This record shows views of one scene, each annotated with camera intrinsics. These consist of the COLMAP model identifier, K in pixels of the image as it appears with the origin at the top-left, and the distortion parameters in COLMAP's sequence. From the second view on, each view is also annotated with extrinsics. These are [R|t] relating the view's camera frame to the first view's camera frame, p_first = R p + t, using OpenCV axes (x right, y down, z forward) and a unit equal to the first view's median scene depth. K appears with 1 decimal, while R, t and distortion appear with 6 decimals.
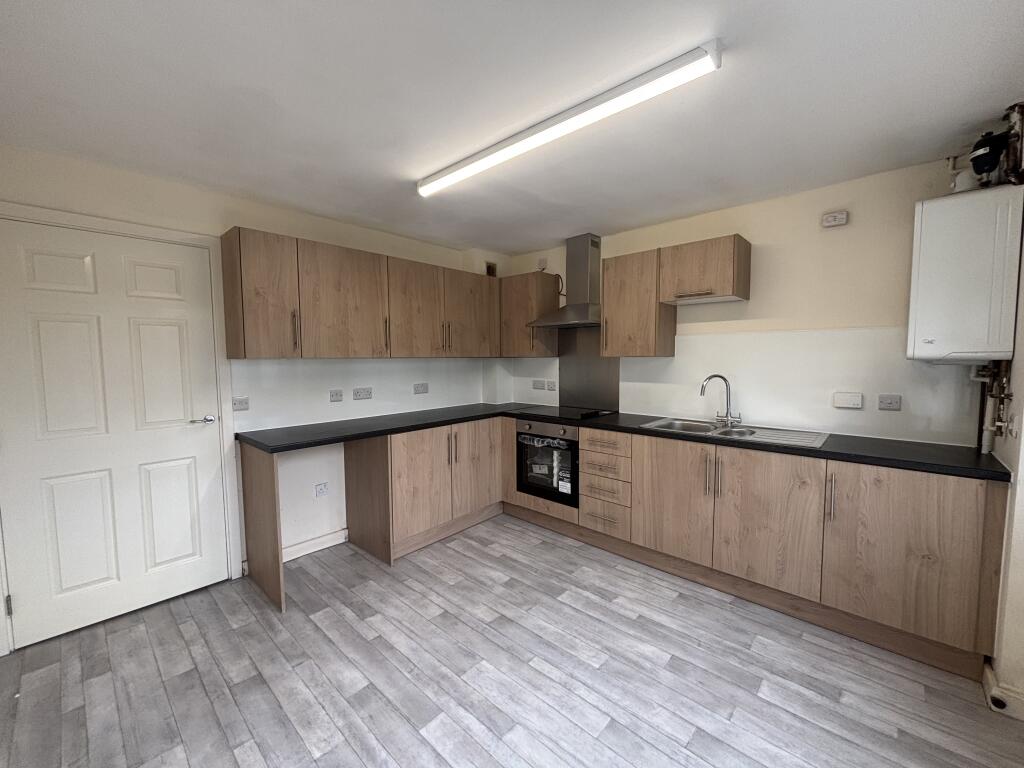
lens RADIAL K [[412.7, 0, 511.1], [0, 412.7, 381.4], [0, 0, 1]] dist [-0.006550, 0.000807]
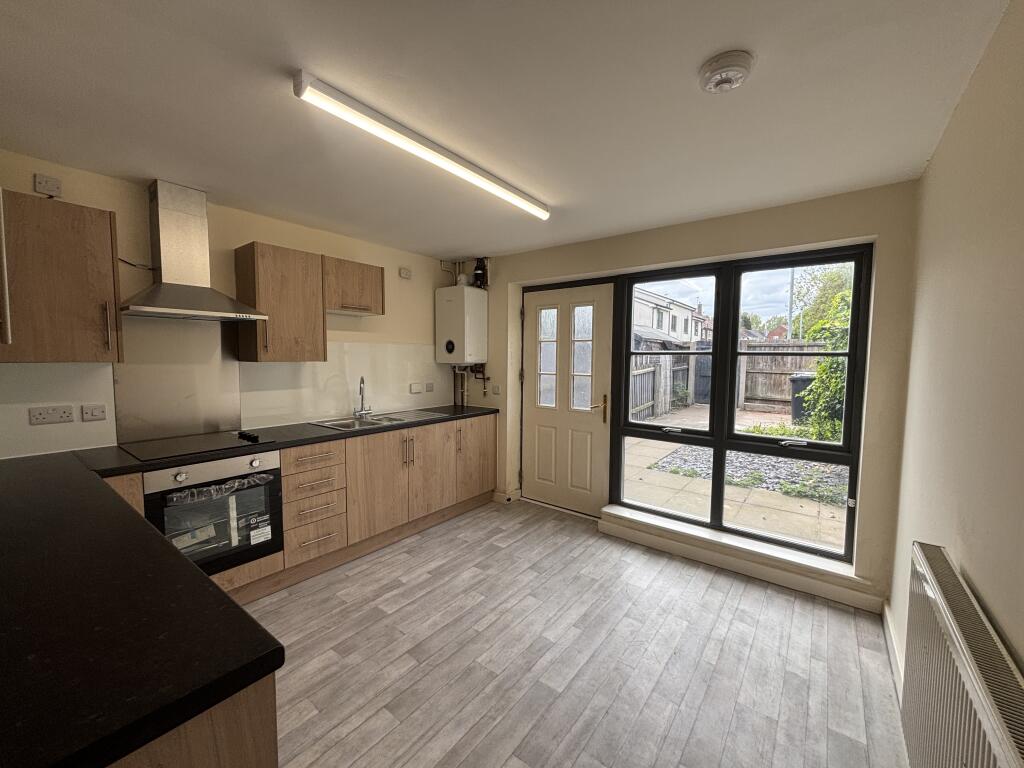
lens RADIAL K [[412.7, 0, 514.2], [0, 412.7, 384.1], [0, 0, 1]] dist [-0.006550, 0.000807]
pose [[-0.092397, -0.057882, 0.994038, -0.848805], [0.061287, 0.996086, 0.063698, -0.050338], [-0.993834, 0.066807, -0.088488, 0.770181]]
